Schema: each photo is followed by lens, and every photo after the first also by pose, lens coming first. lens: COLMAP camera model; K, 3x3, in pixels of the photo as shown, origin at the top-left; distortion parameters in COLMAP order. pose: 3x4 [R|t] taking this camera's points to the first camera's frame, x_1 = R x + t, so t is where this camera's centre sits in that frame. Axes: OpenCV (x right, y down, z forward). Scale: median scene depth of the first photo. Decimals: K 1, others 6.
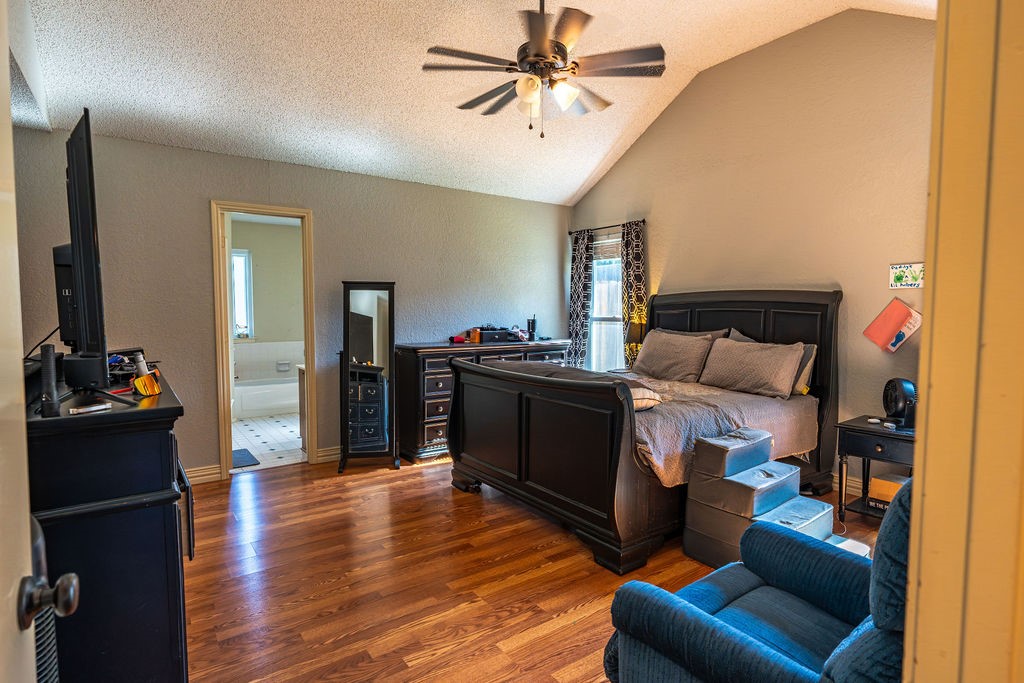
lens RADIAL K [[549.8, 0, 511.4], [0, 549.8, 346.0], [0, 0, 1]] dist [0.001741, 0.000620]
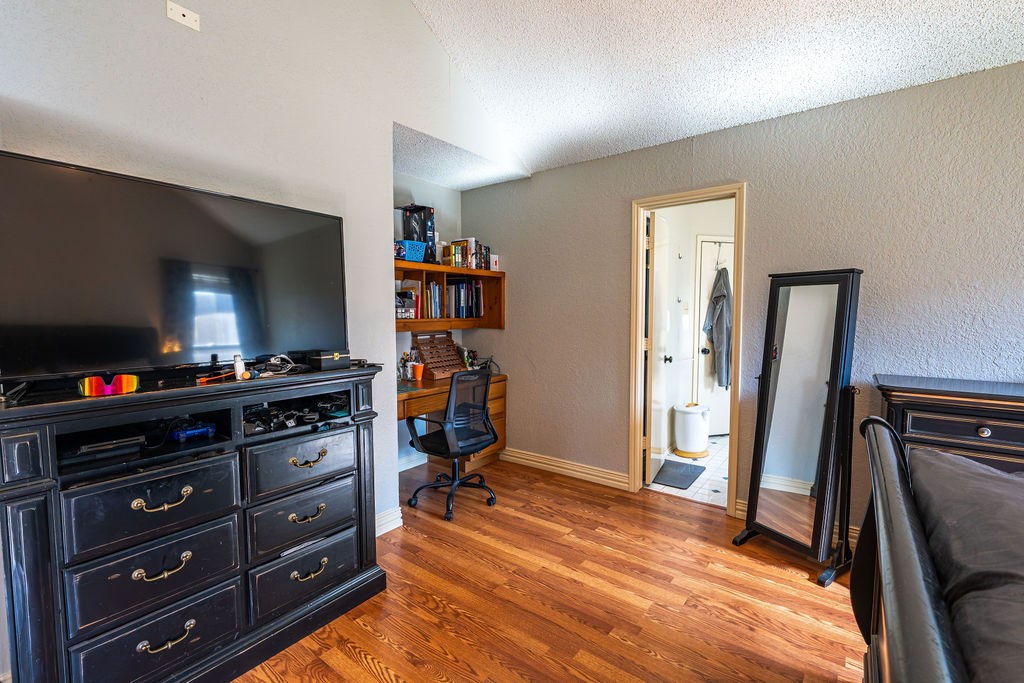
lens RADIAL K [[454.2, 0, 510.7], [0, 454.2, 341.1], [0, 0, 1]] dist [0.001611, 0.000200]
pose [[0.293300, 0.061019, -0.954071, 0.148245], [-0.057135, 0.997296, 0.046219, -0.043039], [0.954312, 0.040955, 0.295993, 0.524787]]
